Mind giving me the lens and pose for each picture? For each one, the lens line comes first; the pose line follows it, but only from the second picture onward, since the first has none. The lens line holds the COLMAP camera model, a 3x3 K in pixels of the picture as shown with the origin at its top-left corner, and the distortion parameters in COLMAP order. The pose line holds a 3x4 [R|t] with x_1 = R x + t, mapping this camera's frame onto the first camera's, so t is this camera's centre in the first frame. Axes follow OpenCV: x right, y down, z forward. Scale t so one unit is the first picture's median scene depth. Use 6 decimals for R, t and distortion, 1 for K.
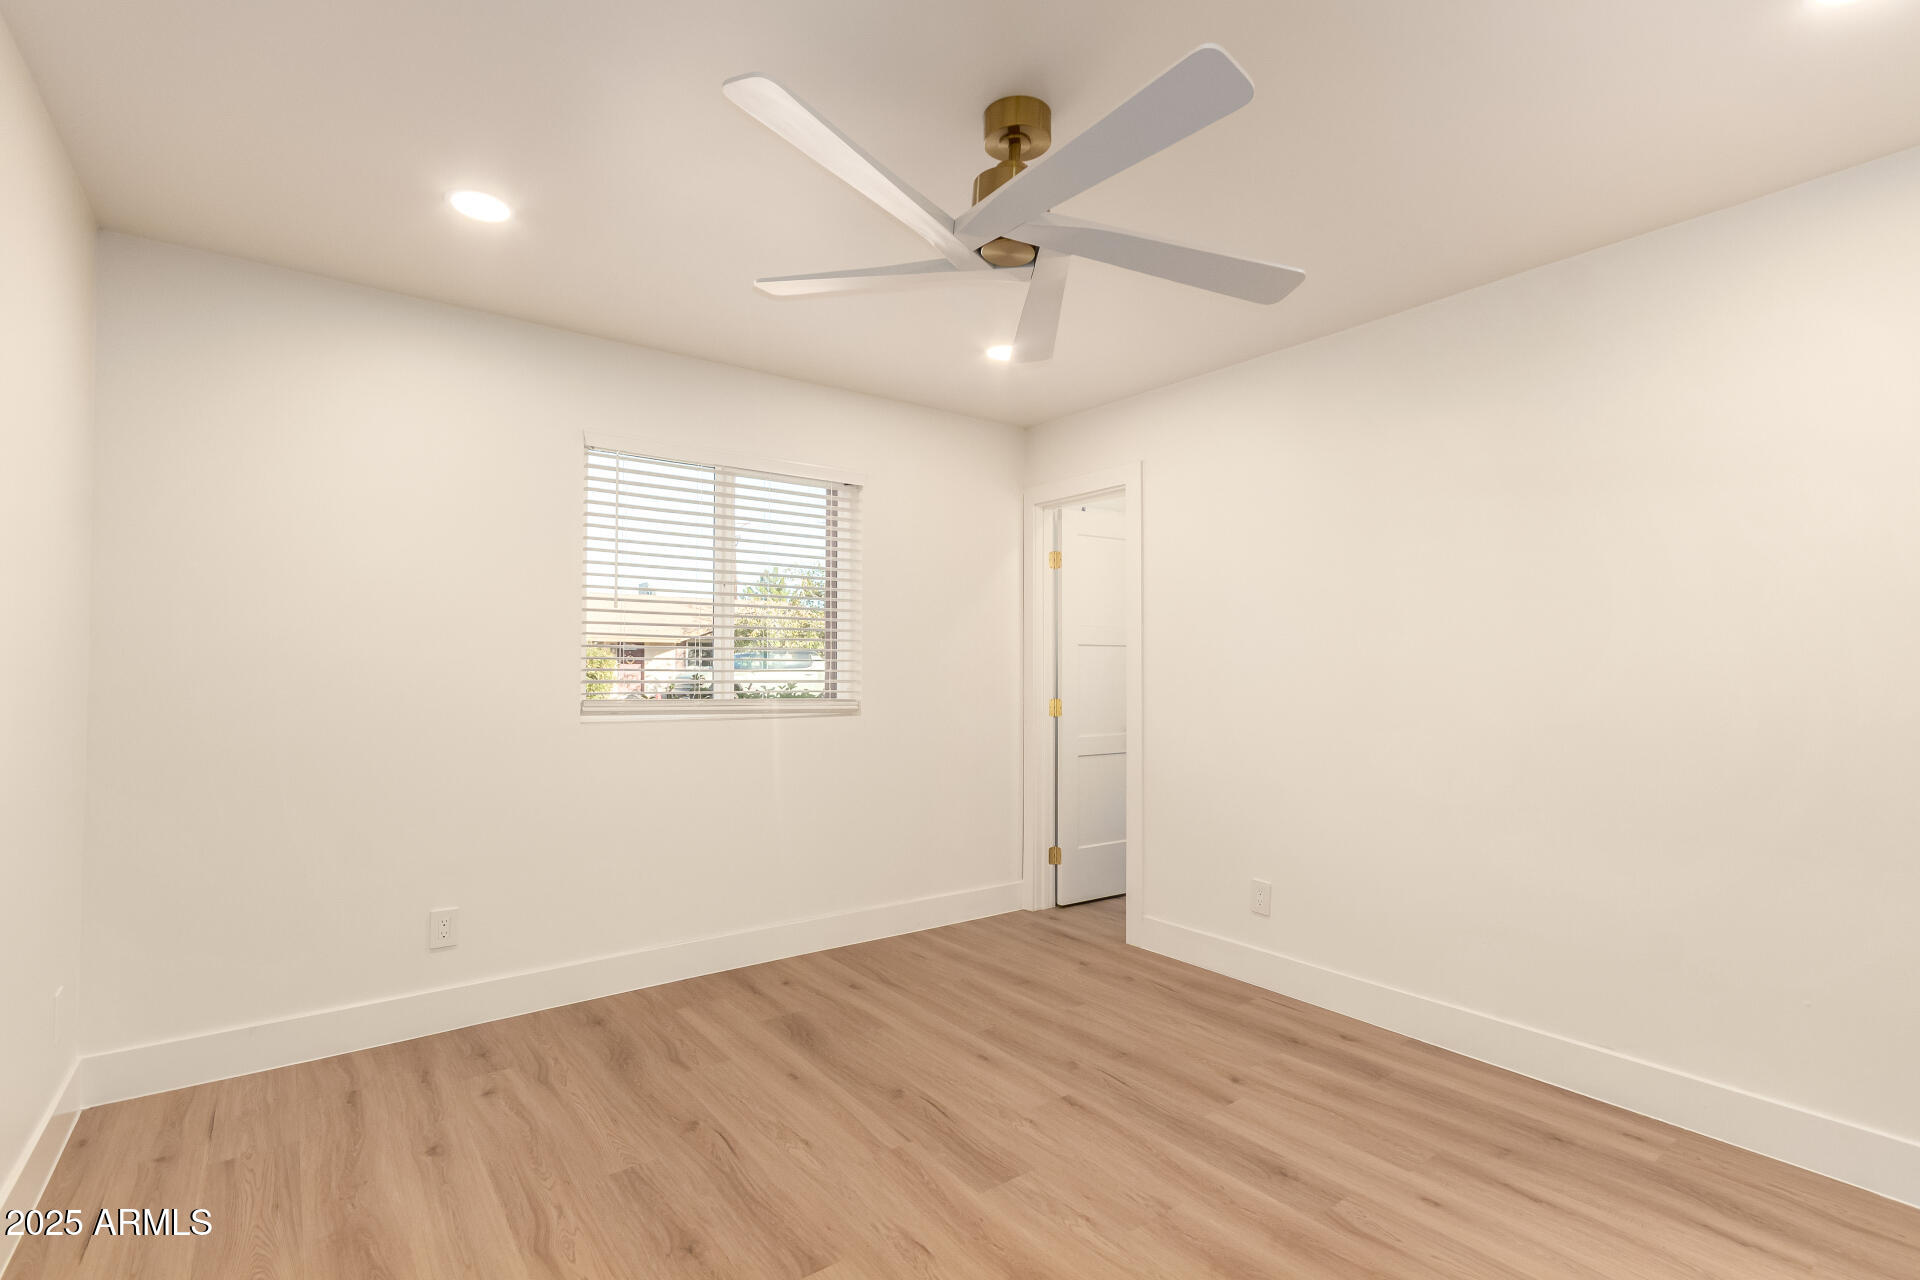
lens RADIAL K [[900.5, 0, 960.8], [0, 900.5, 652.7], [0, 0, 1]] dist [0.008832, 0.000300]
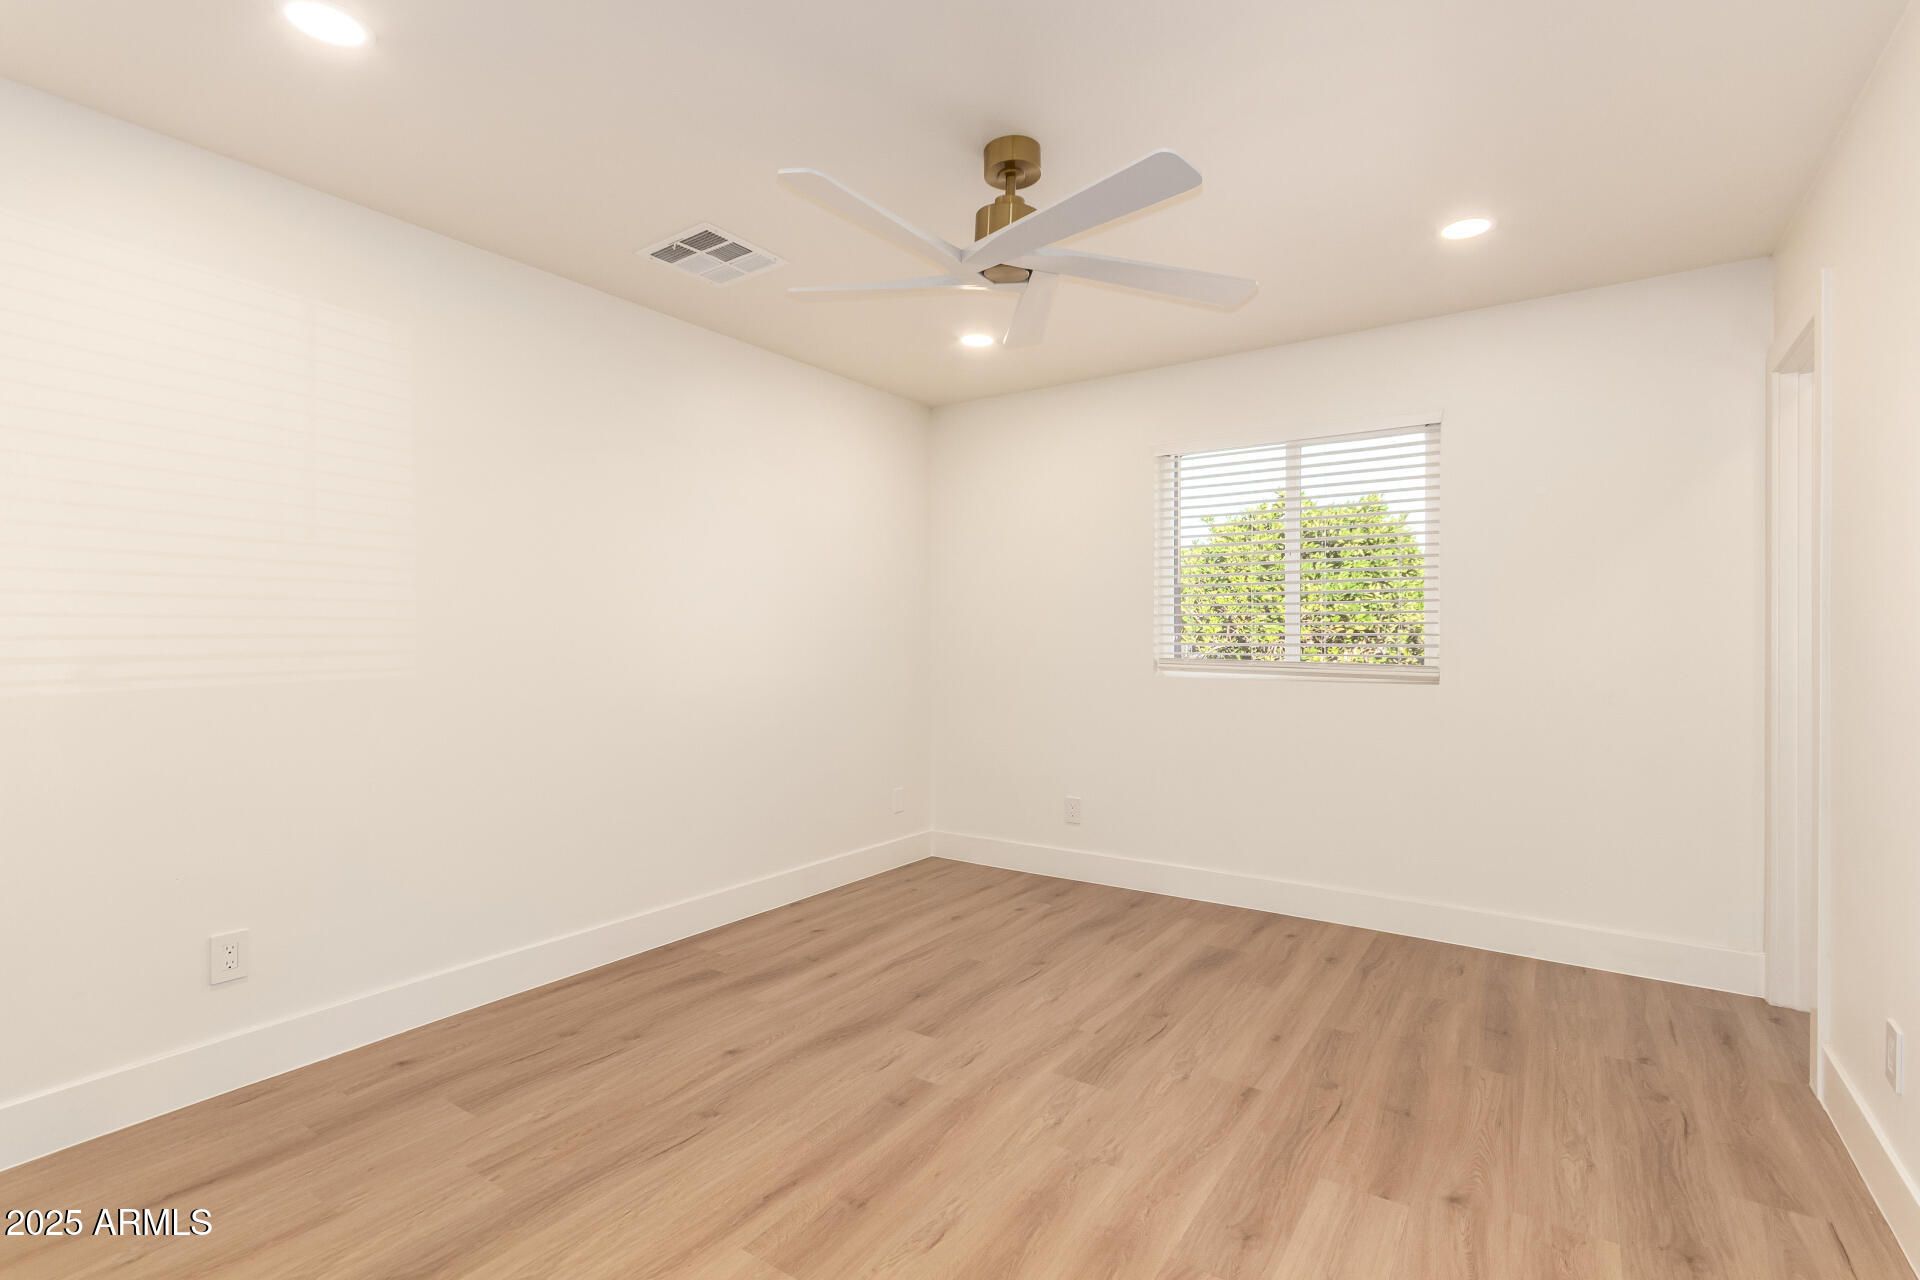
lens RADIAL K [[900.5, 0, 957.1], [0, 900.5, 640.1], [0, 0, 1]] dist [0.008832, 0.000300]
pose [[0.311374, -0.004124, -0.950279, 0.799308], [0.014246, 0.999898, 0.000329, 0.026860], [0.950181, -0.013641, 0.311401, 0.384945]]
